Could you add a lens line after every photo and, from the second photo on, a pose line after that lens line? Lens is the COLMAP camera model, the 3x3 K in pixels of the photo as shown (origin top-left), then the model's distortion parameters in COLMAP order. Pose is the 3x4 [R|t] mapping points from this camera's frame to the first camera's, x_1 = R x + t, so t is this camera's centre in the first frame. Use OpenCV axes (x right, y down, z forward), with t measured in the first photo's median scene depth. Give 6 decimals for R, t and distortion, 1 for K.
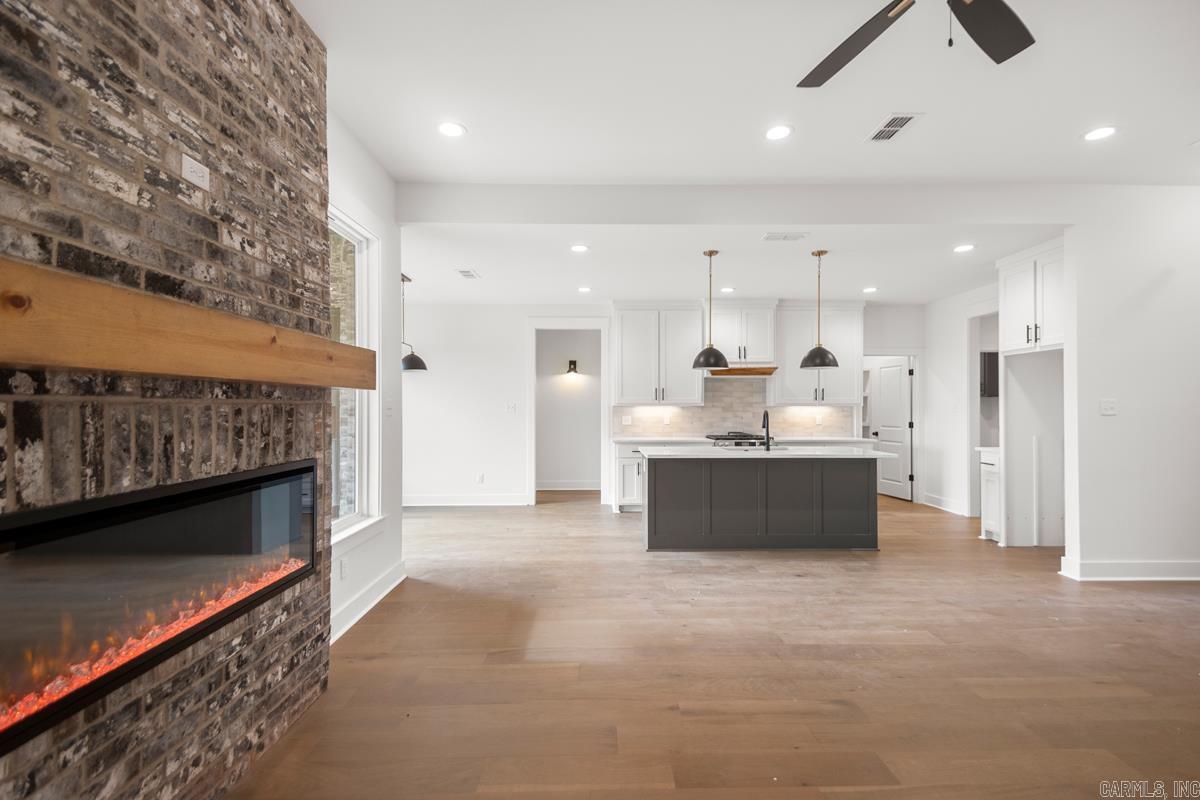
lens RADIAL K [[551.7, 0, 607.9], [0, 551.7, 403.0], [0, 0, 1]] dist [0.018833, -0.000820]
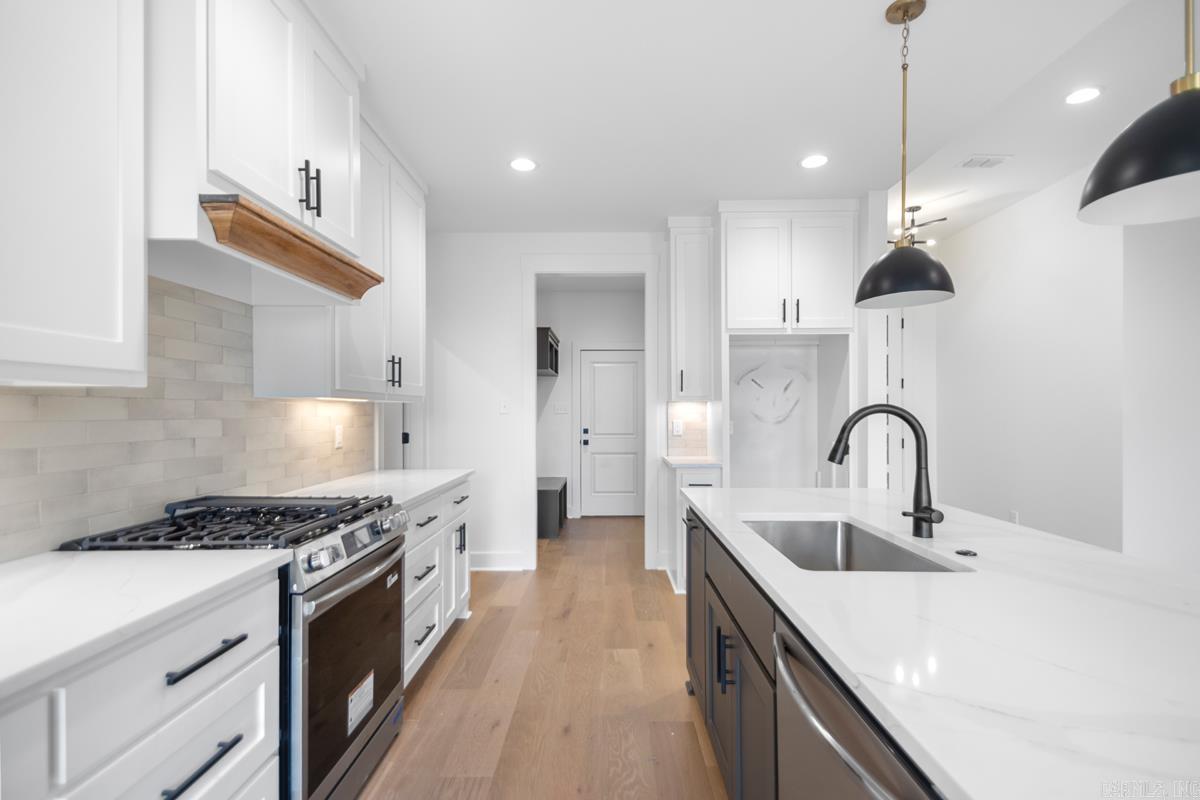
lens RADIAL K [[556.9, 0, 607.7], [0, 556.9, 416.1], [0, 0, 1]] dist [0.040526, -0.018059]
pose [[0.021643, -0.008828, 0.999727, -0.051117], [-0.006424, 0.999939, 0.008968, 0.030334], [-0.999745, -0.006616, 0.021585, 2.102422]]
